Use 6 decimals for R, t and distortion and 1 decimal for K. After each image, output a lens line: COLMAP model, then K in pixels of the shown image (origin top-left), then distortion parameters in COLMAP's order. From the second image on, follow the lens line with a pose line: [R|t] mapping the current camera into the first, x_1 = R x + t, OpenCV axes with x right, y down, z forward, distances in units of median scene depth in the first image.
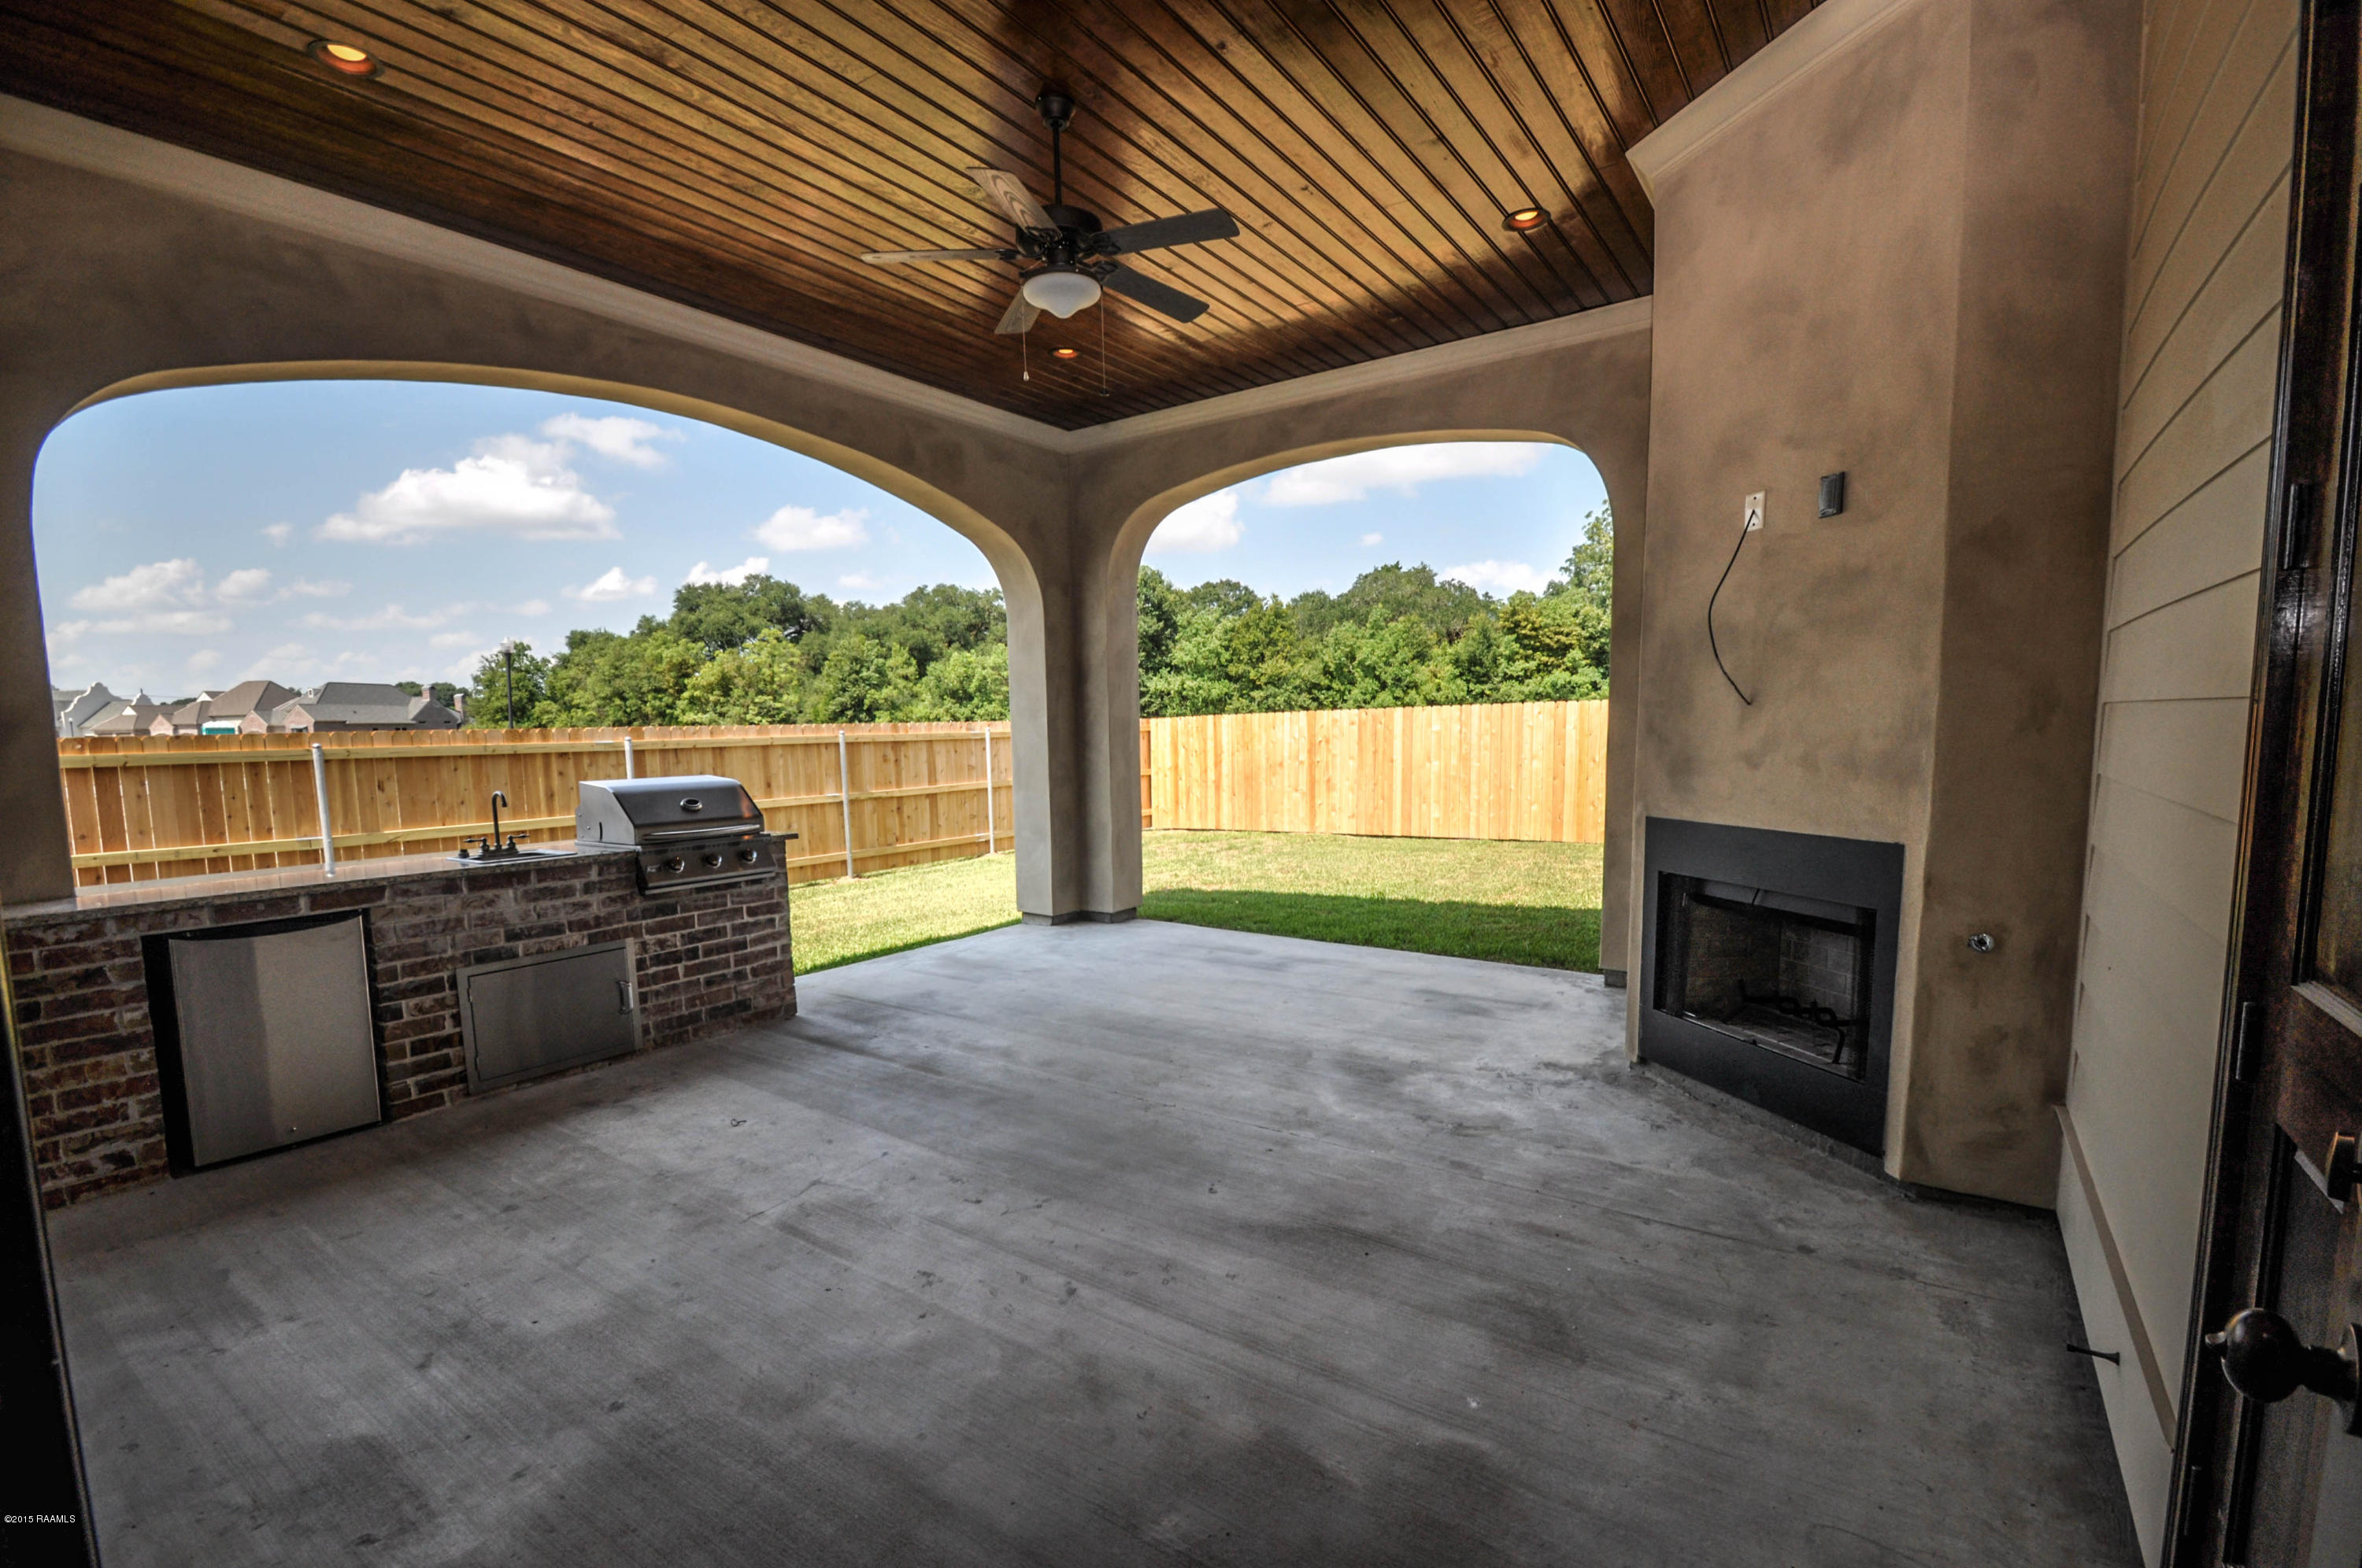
lens RADIAL K [[1036.9, 0, 1183.8], [0, 1036.9, 835.7], [0, 0, 1]] dist [0.012674, -0.013927]
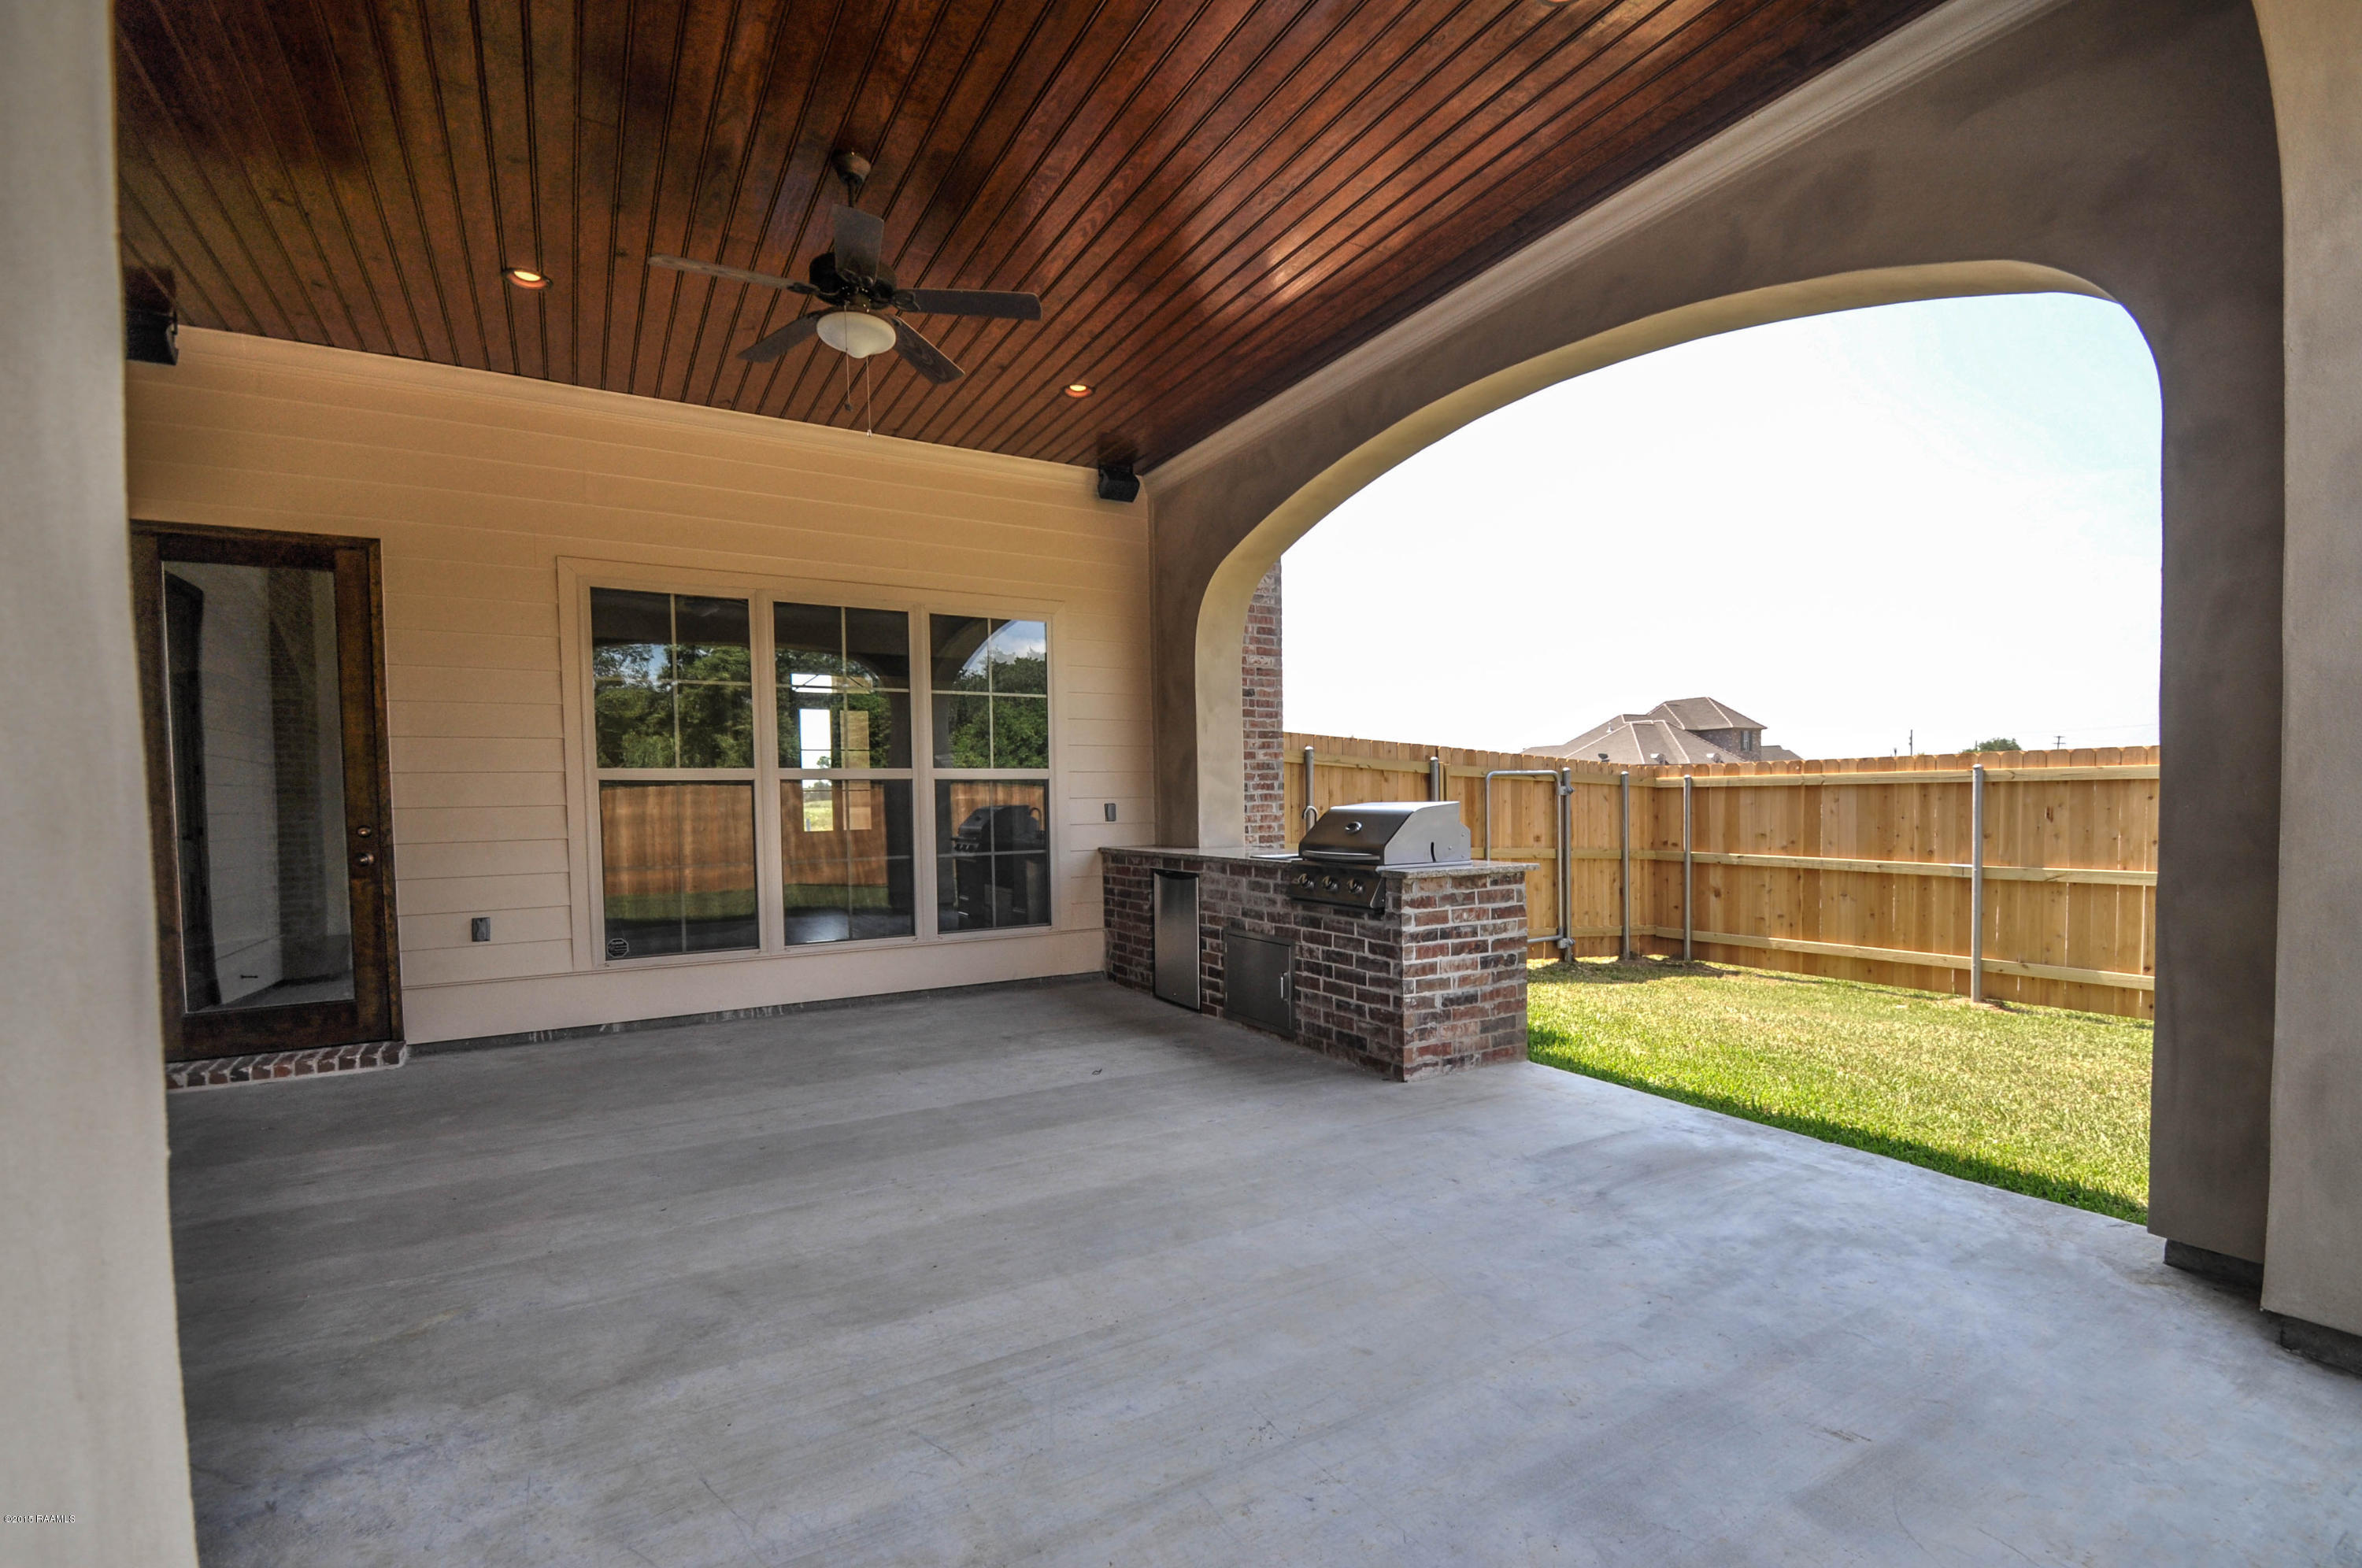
lens RADIAL K [[1036.9, 0, 1183.8], [0, 1036.9, 835.7], [0, 0, 1]] dist [0.012674, -0.013927]
pose [[-0.415282, 0.058267, -0.907825, 0.427702], [-0.073011, 0.992592, 0.097106, -0.091159], [0.906758, 0.106607, -0.407951, 1.058647]]
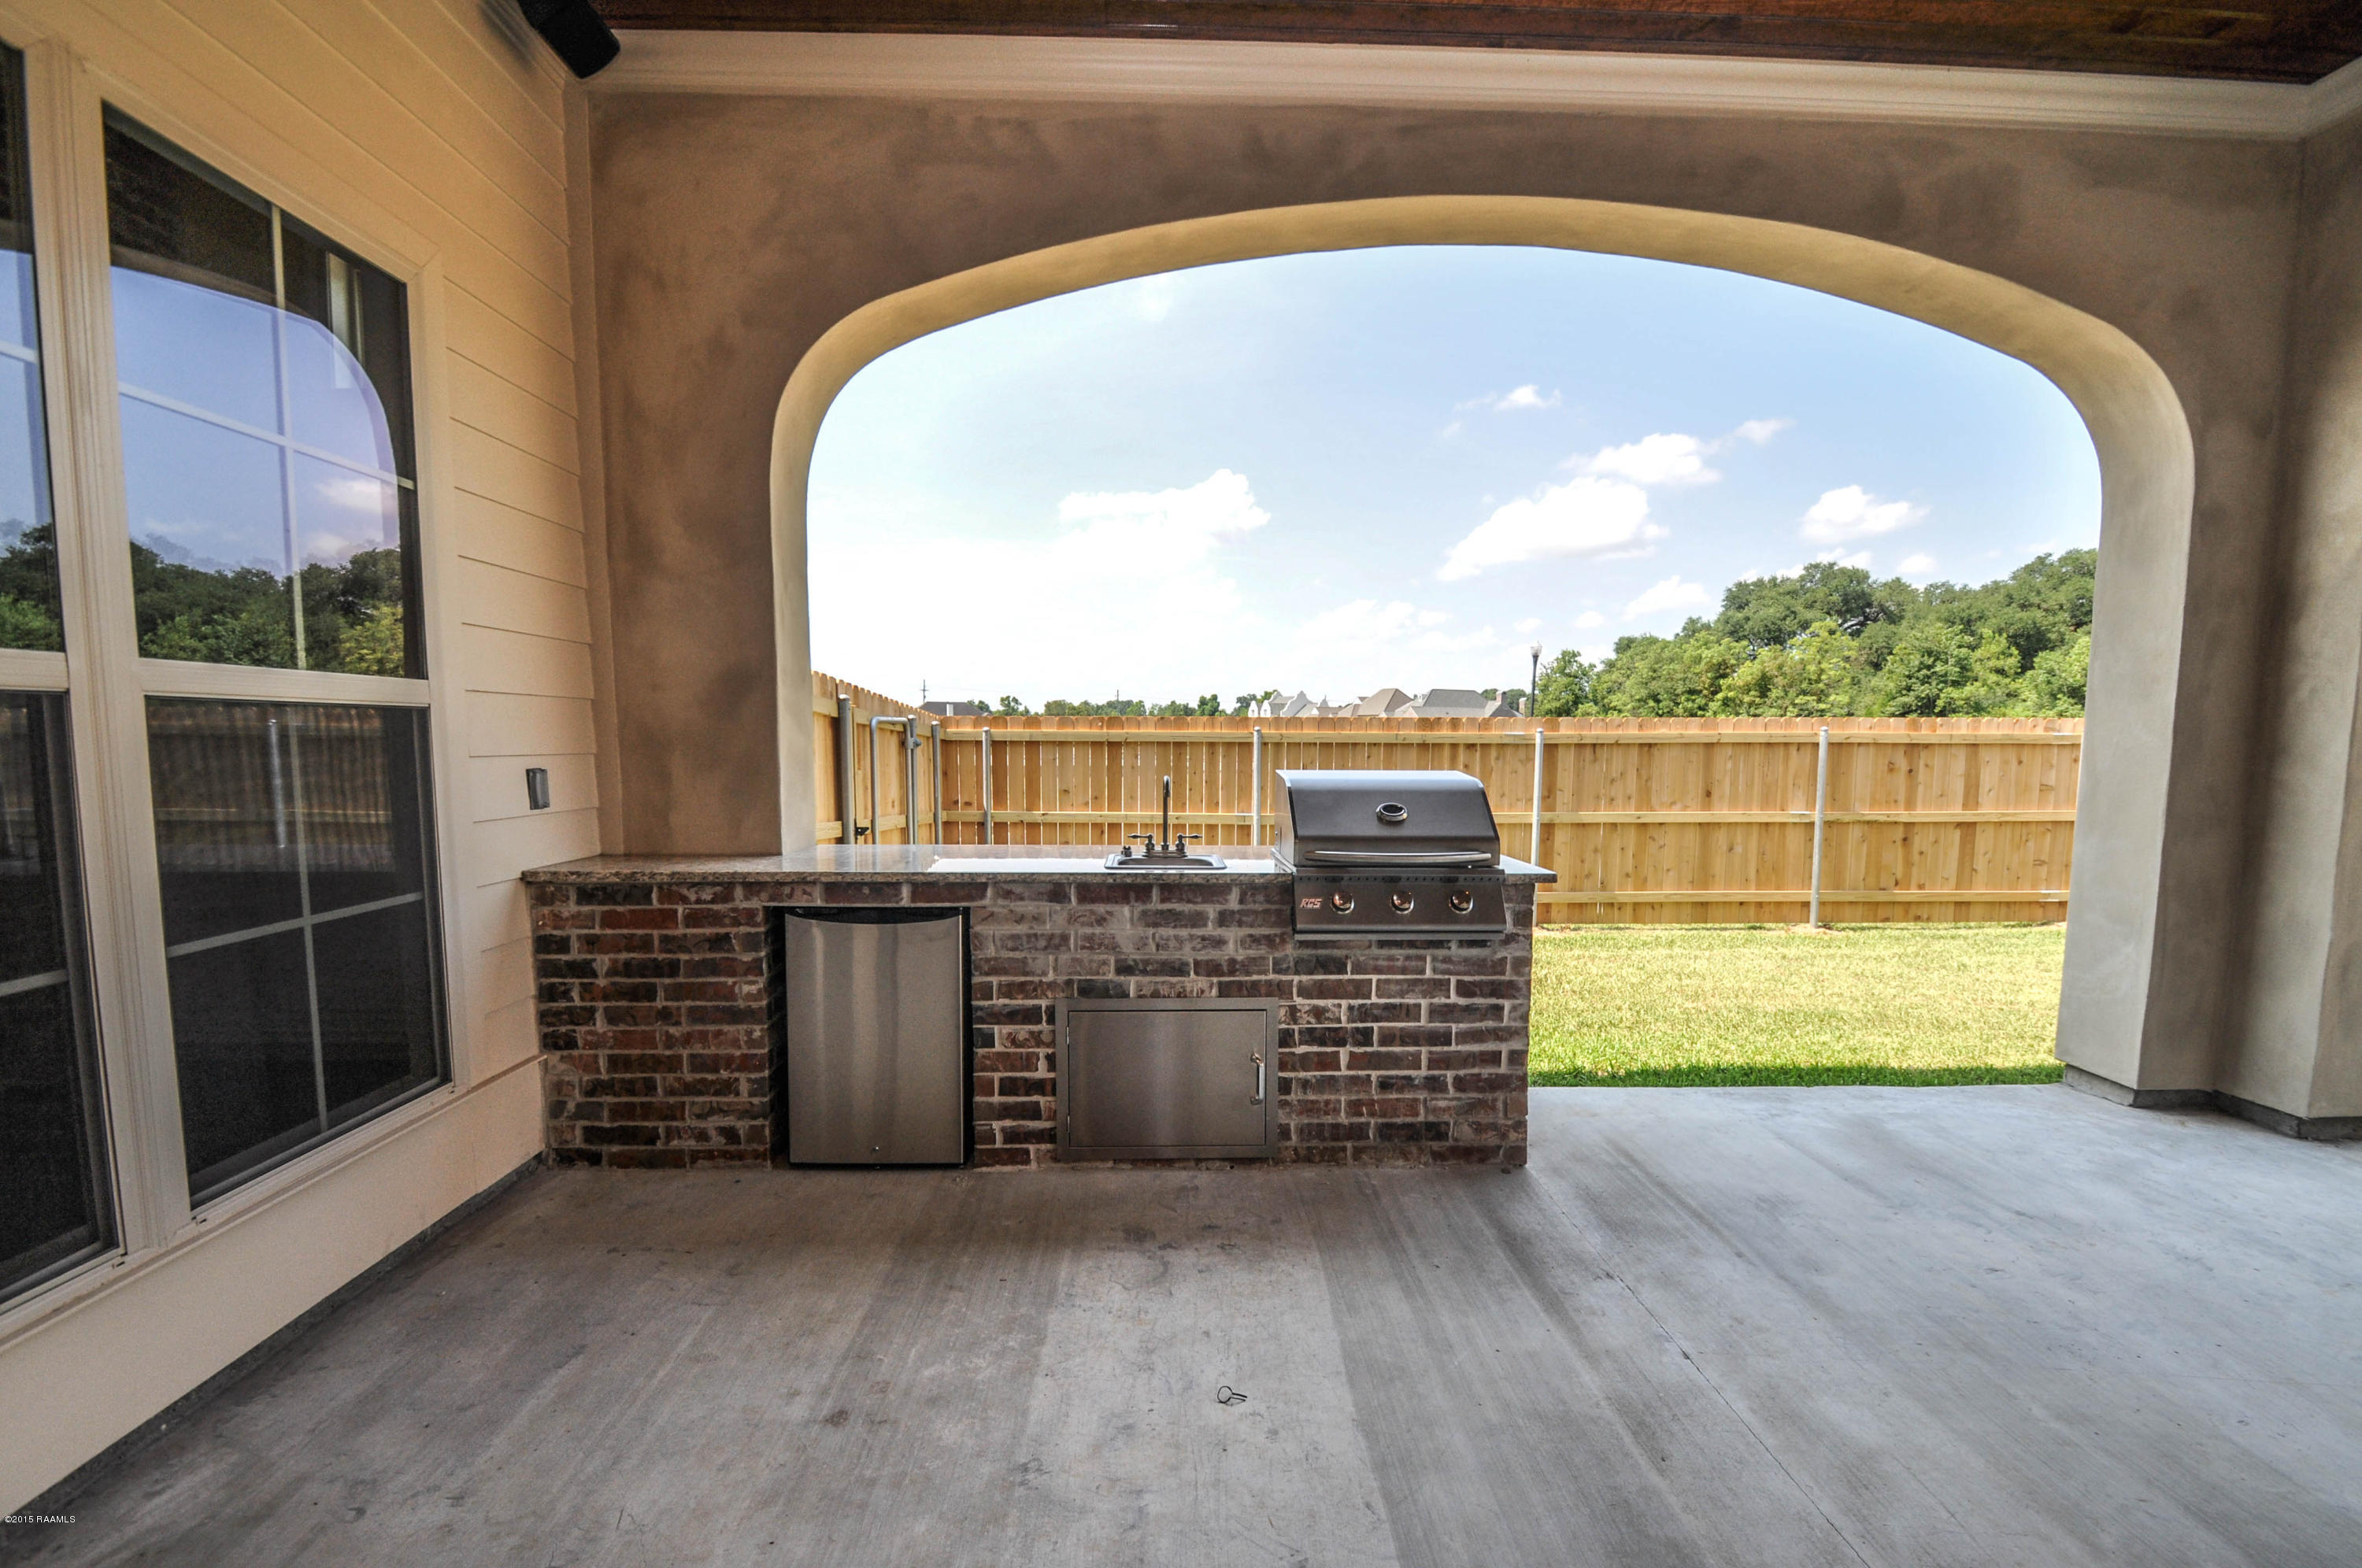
lens RADIAL K [[1036.9, 0, 1183.8], [0, 1036.9, 835.7], [0, 0, 1]] dist [0.012674, -0.013927]
pose [[0.602035, 0.099010, -0.792307, -0.024174], [-0.101363, 0.993731, 0.047160, -0.028015], [0.792010, 0.051919, 0.608297, 0.414230]]
